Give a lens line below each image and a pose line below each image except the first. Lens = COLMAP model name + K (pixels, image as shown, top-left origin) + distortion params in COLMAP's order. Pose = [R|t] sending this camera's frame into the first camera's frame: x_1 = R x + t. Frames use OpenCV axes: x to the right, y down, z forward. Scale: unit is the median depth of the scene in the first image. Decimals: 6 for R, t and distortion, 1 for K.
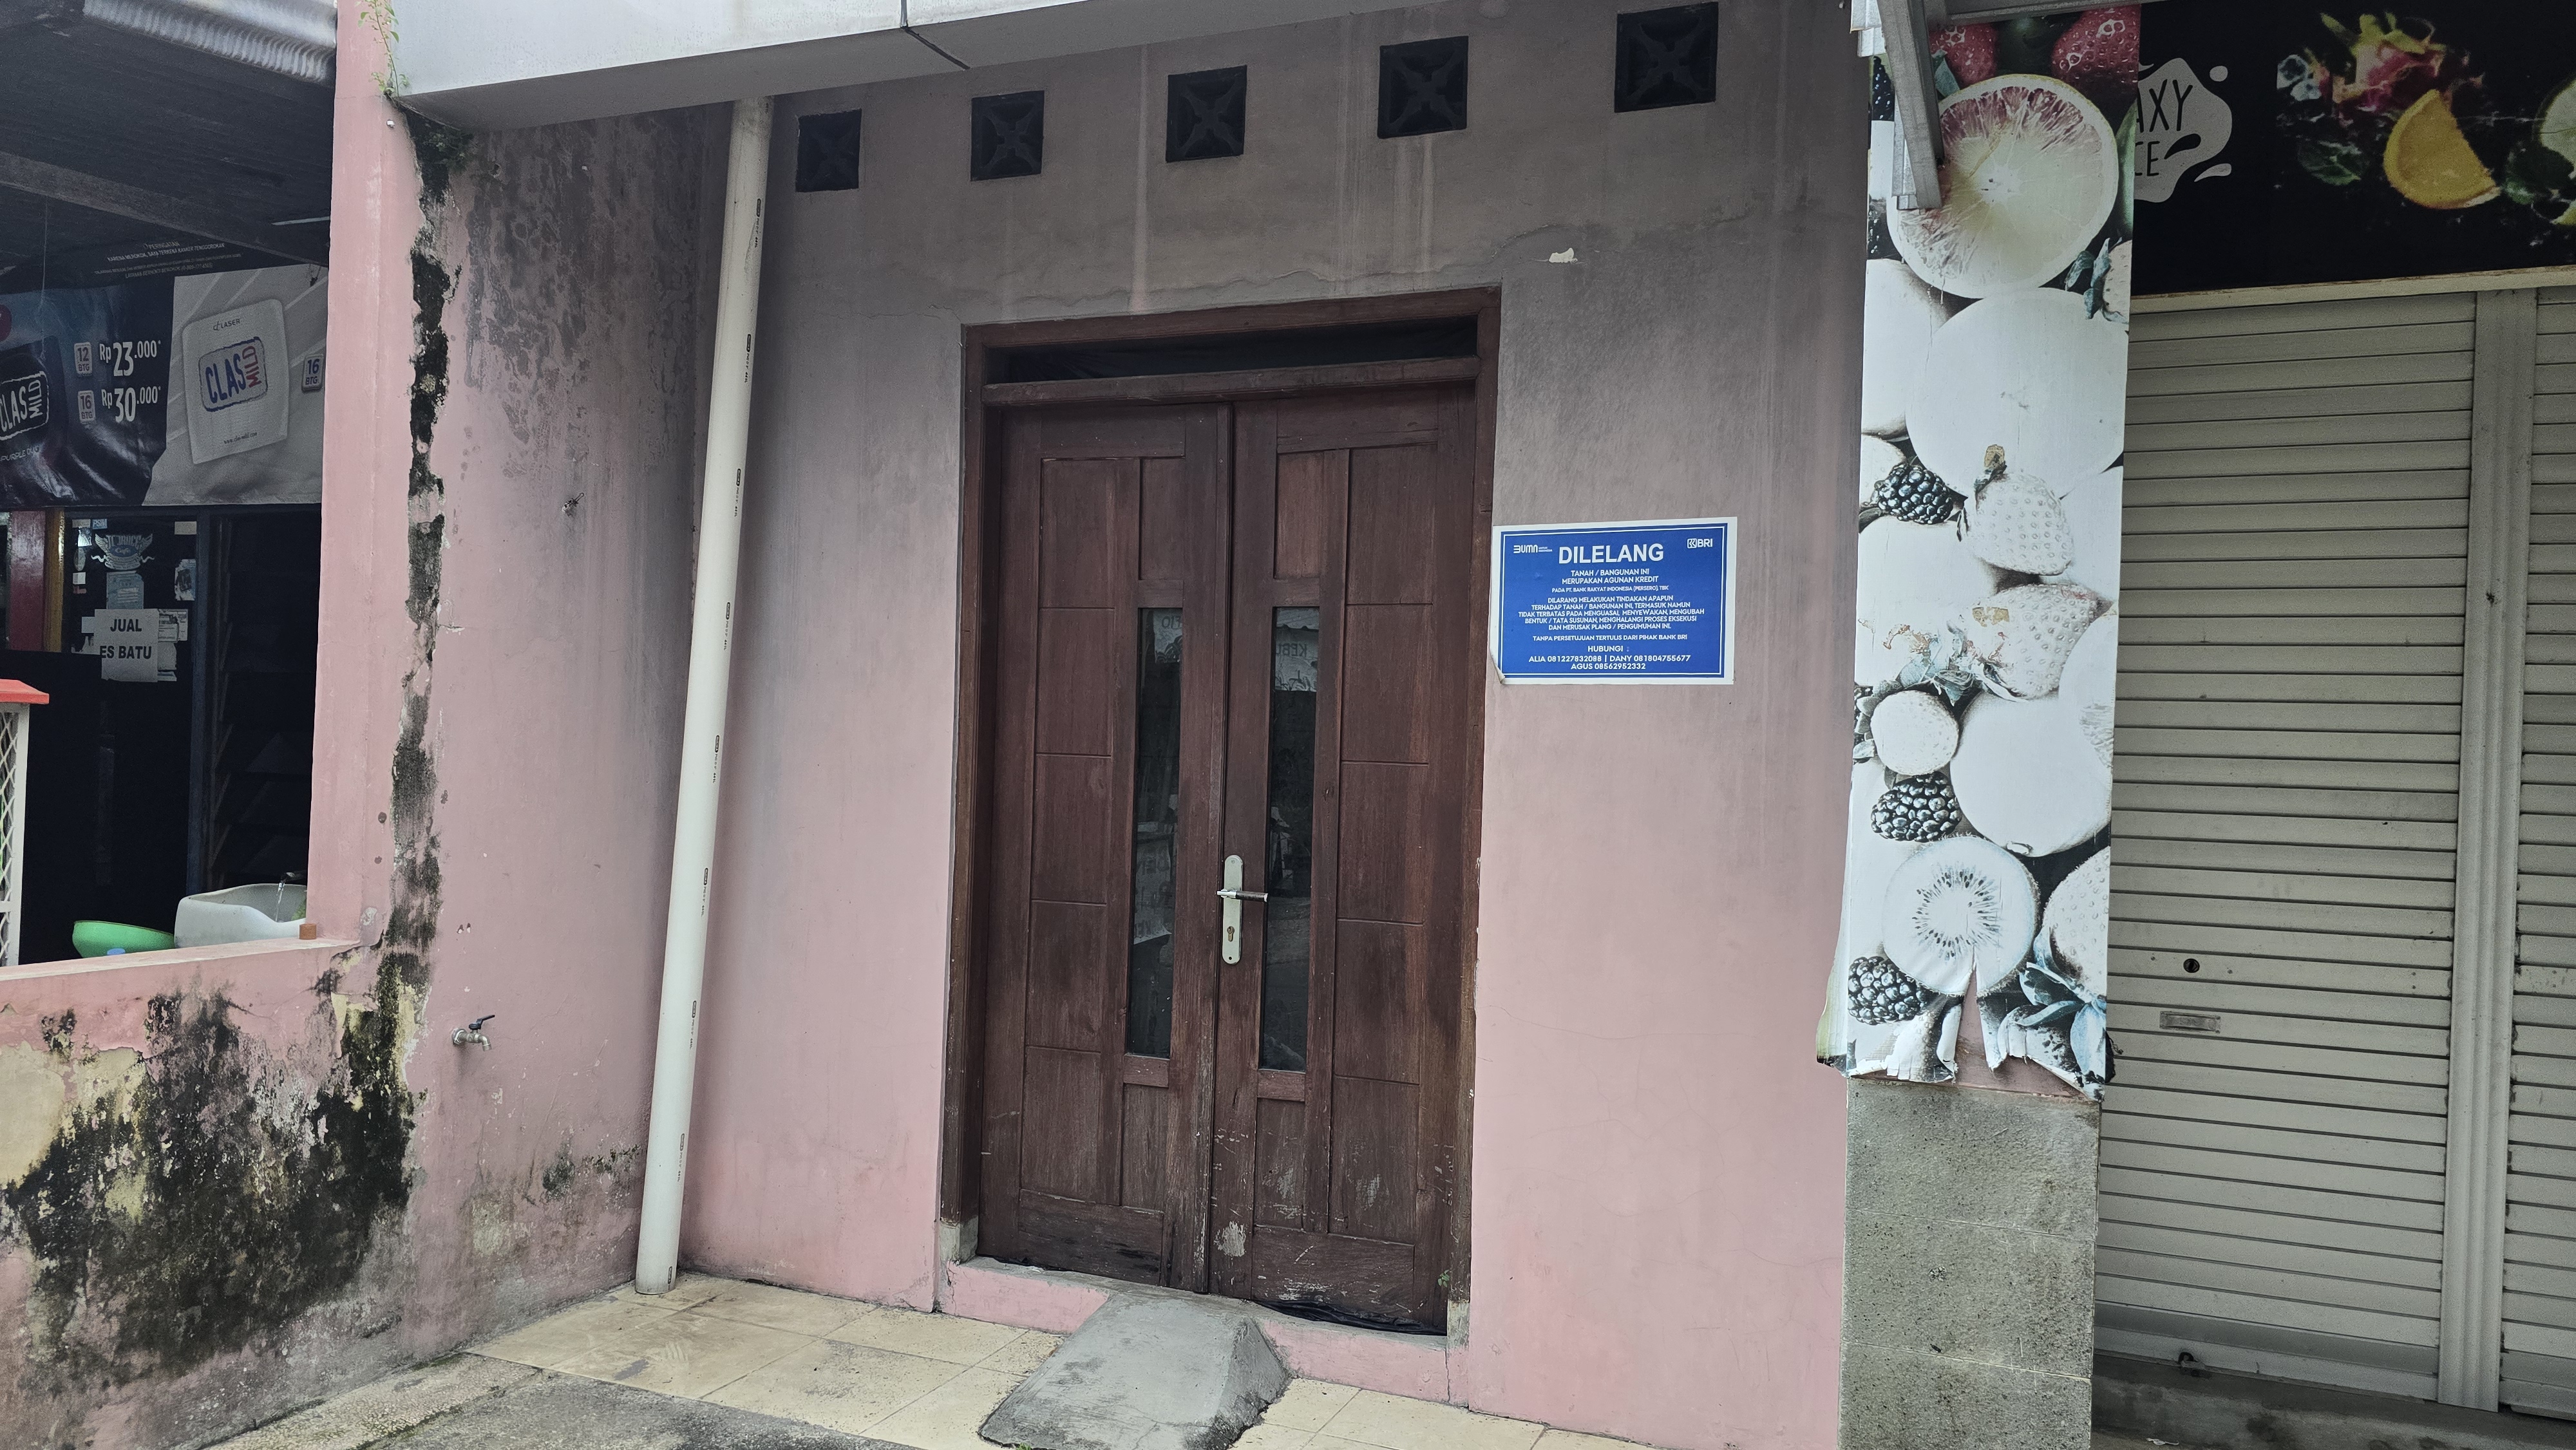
lens RADIAL K [[1725.4, 0, 1277.4], [0, 1725.4, 750.7], [0, 0, 1]] dist [0.066131, -0.060925]
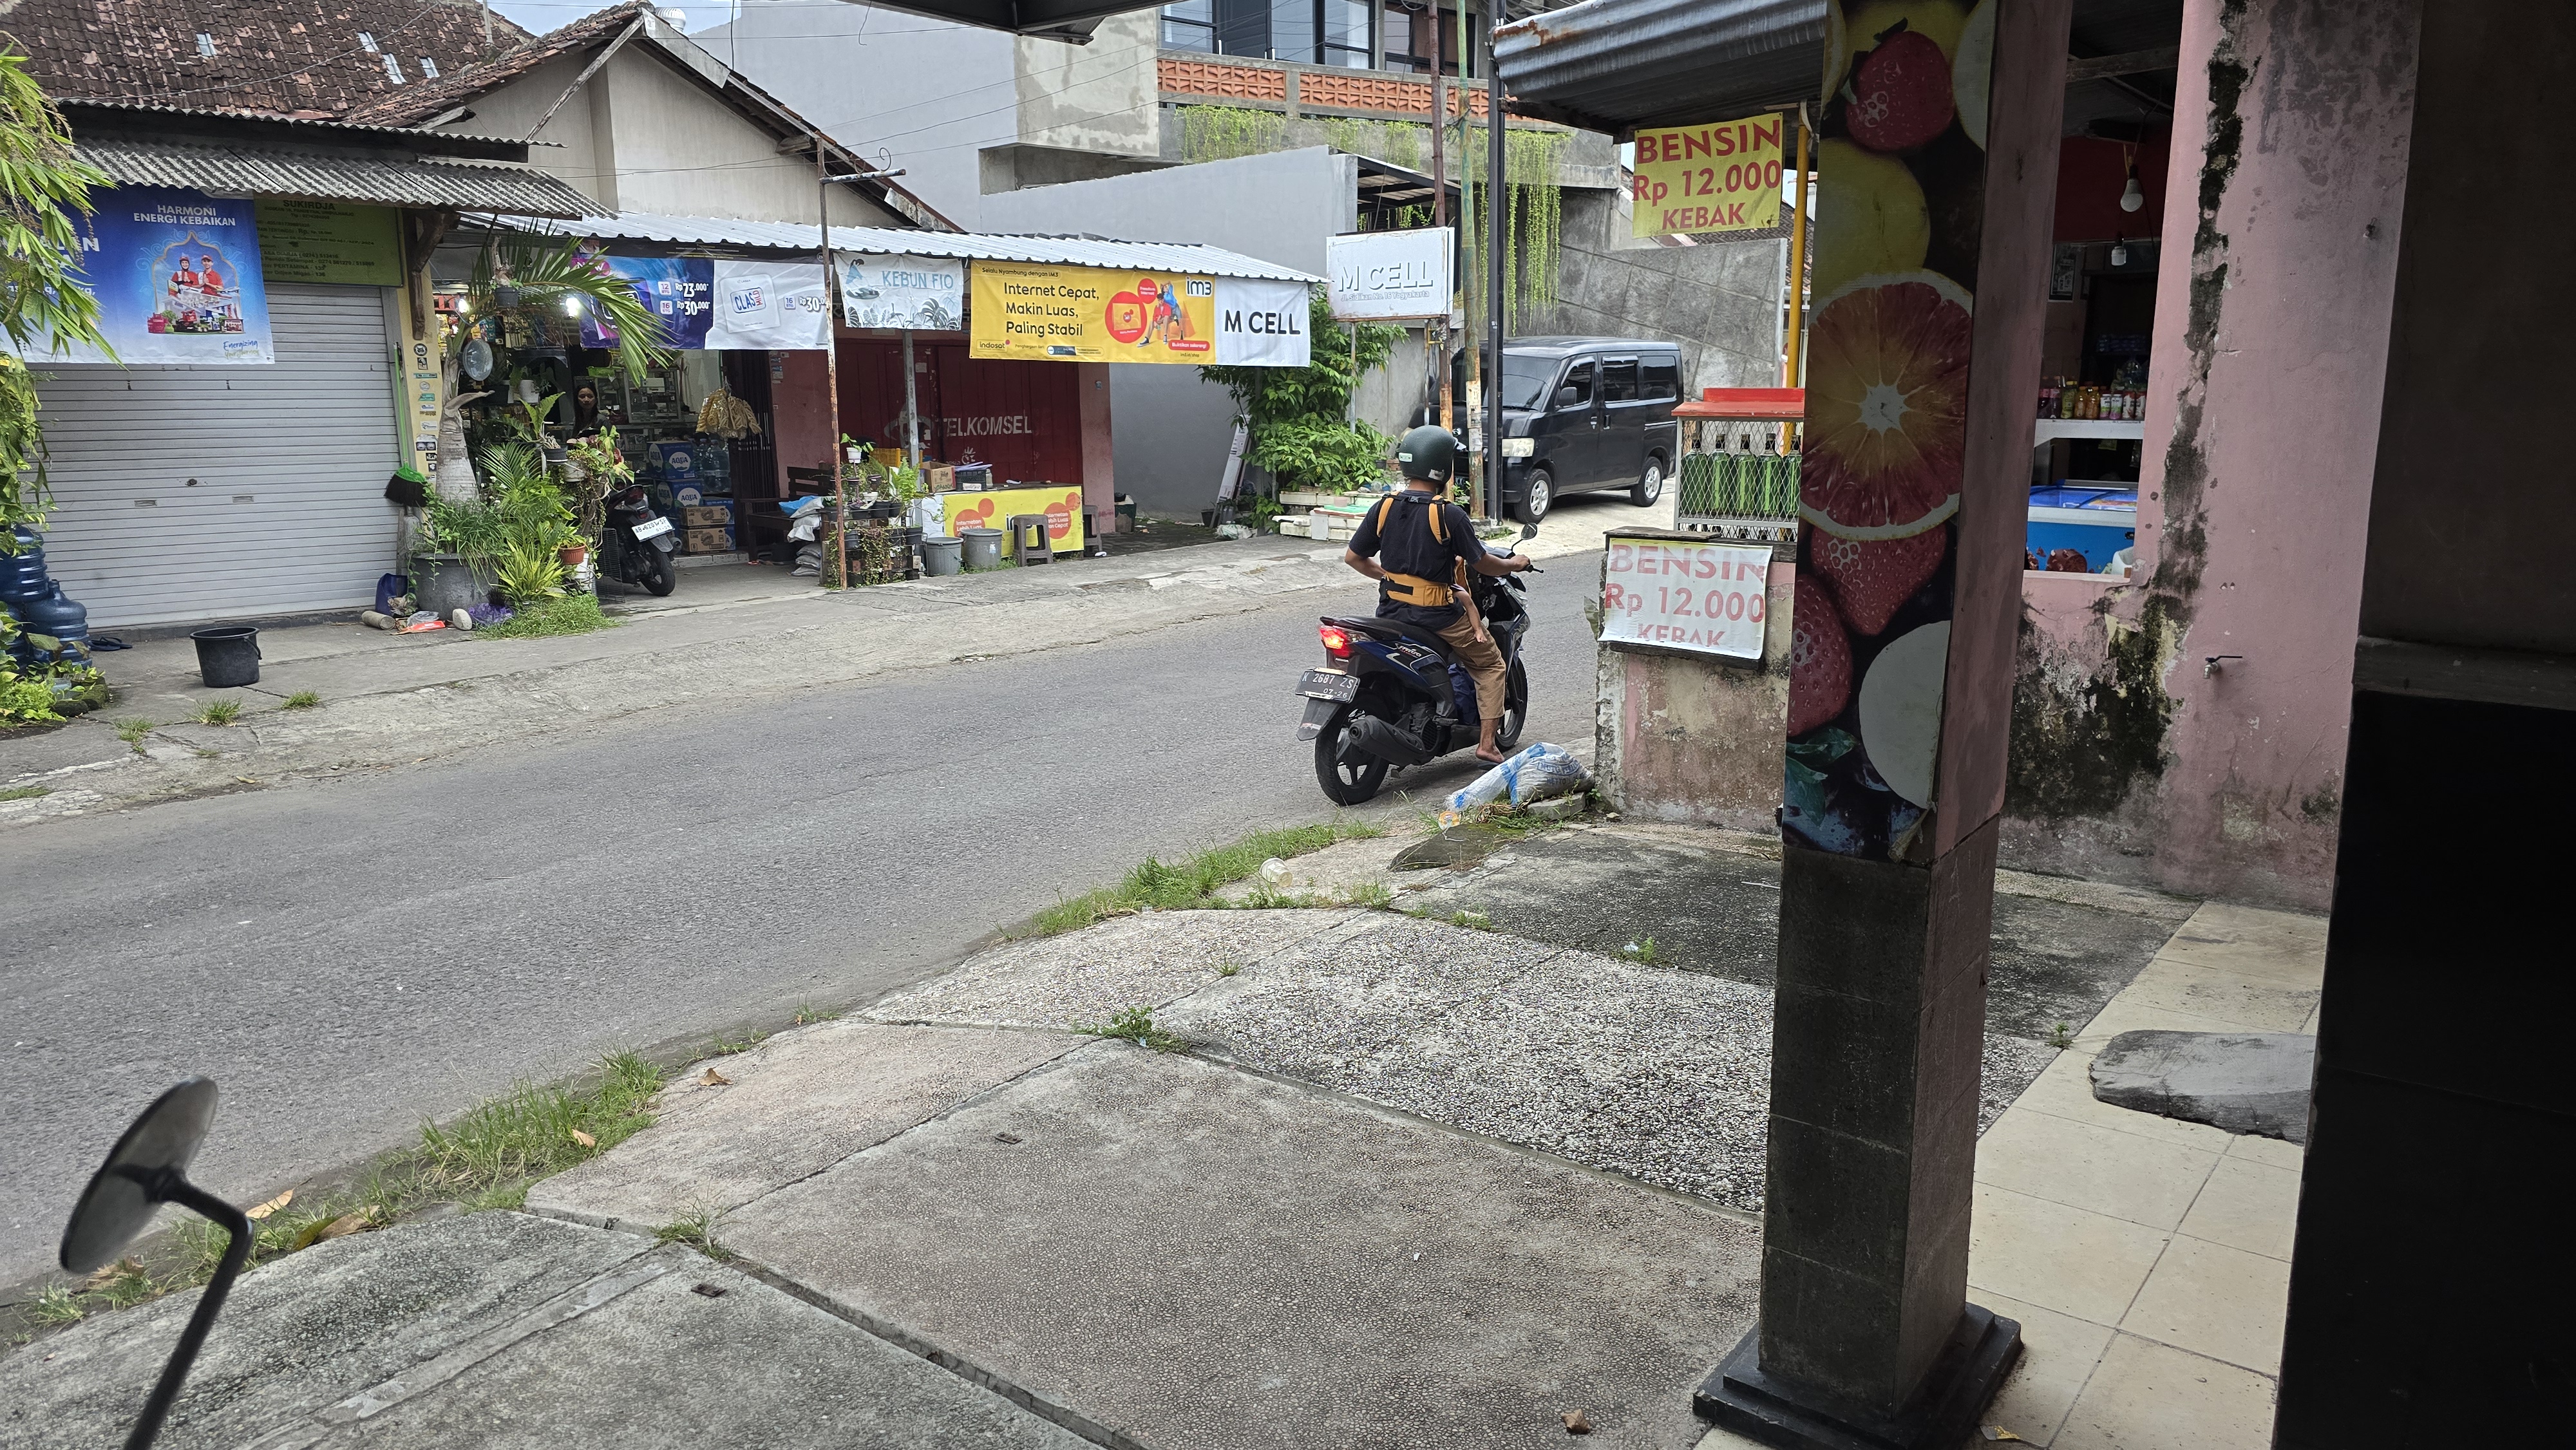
lens RADIAL K [[1735.7, 0, 1295.2], [0, 1735.7, 739.4], [0, 0, 1]] dist [0.091144, -0.093820]
pose [[-0.264530, 0.167370, -0.949743, 1.069395], [-0.004069, 0.984622, 0.174650, -0.014162], [0.964369, 0.050064, -0.259781, 0.727622]]
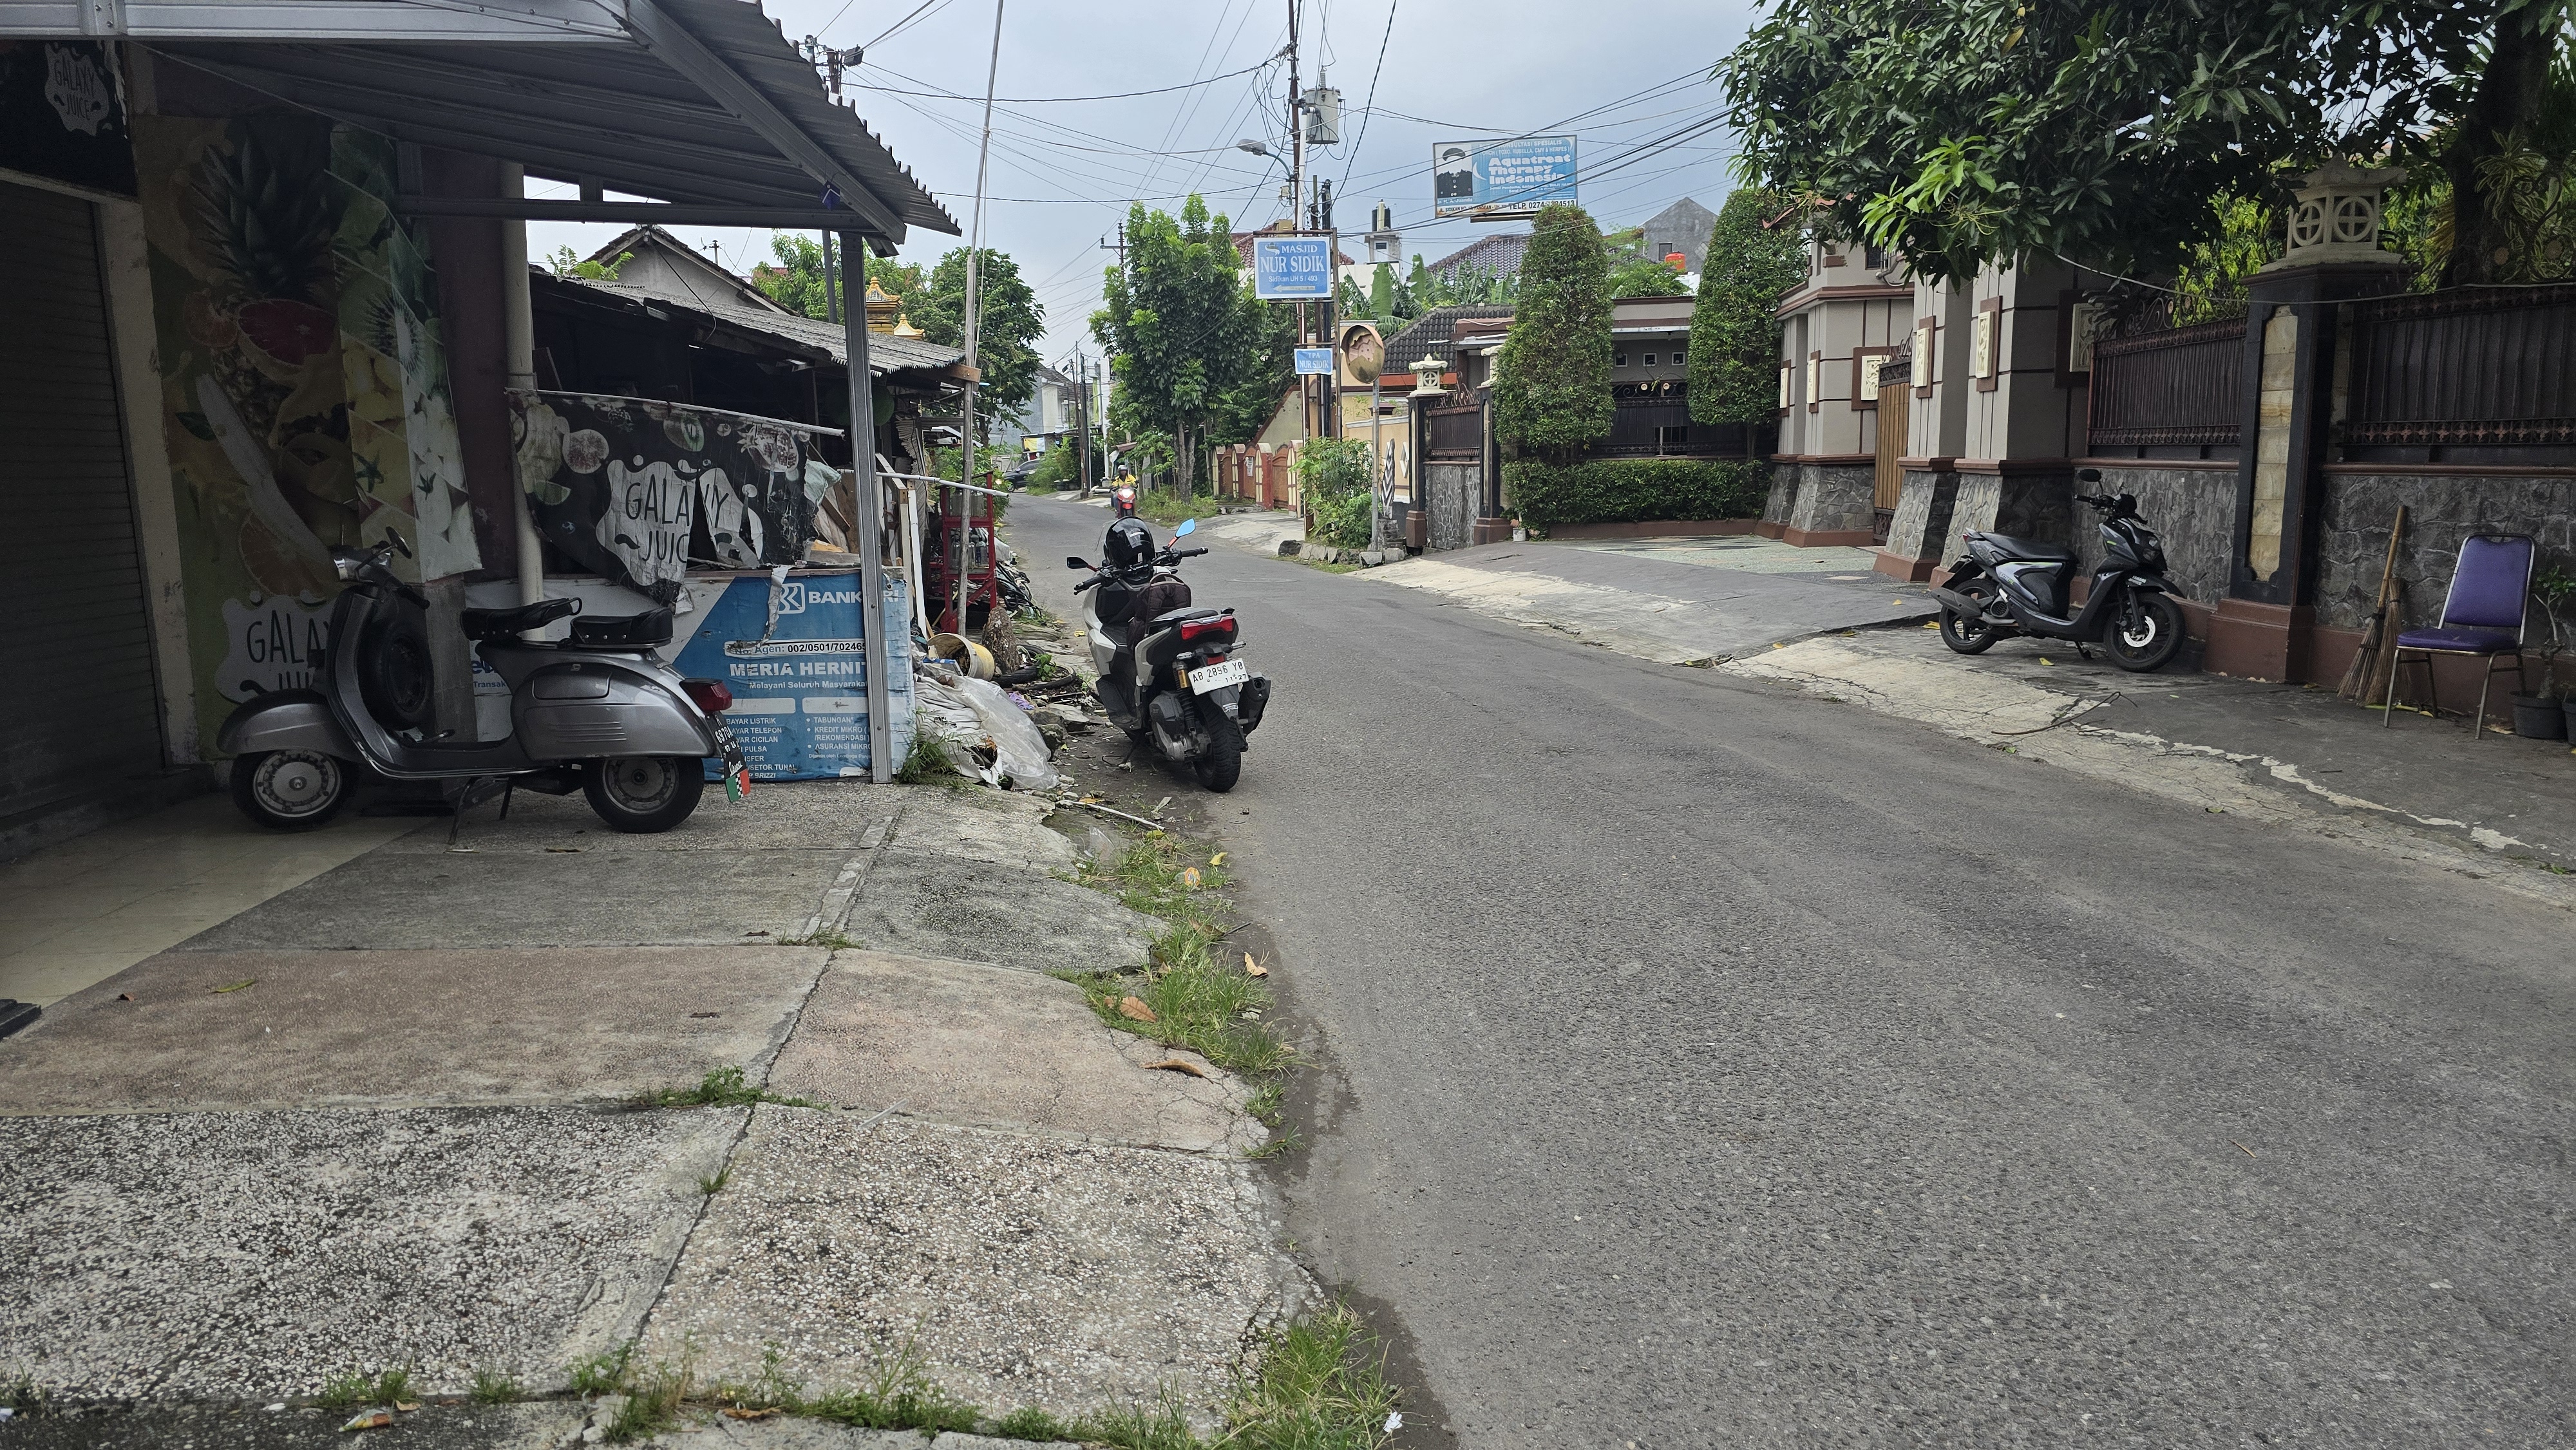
lens RADIAL K [[1681.7, 0, 1381.5], [0, 1681.7, 731.8], [0, 0, 1]] dist [0.002784, -0.021237]
pose [[-0.498848, -0.169024, 0.850048, -1.064778], [-0.004846, 0.981327, 0.192283, -0.026867], [-0.866676, 0.091801, -0.490352, 0.453391]]
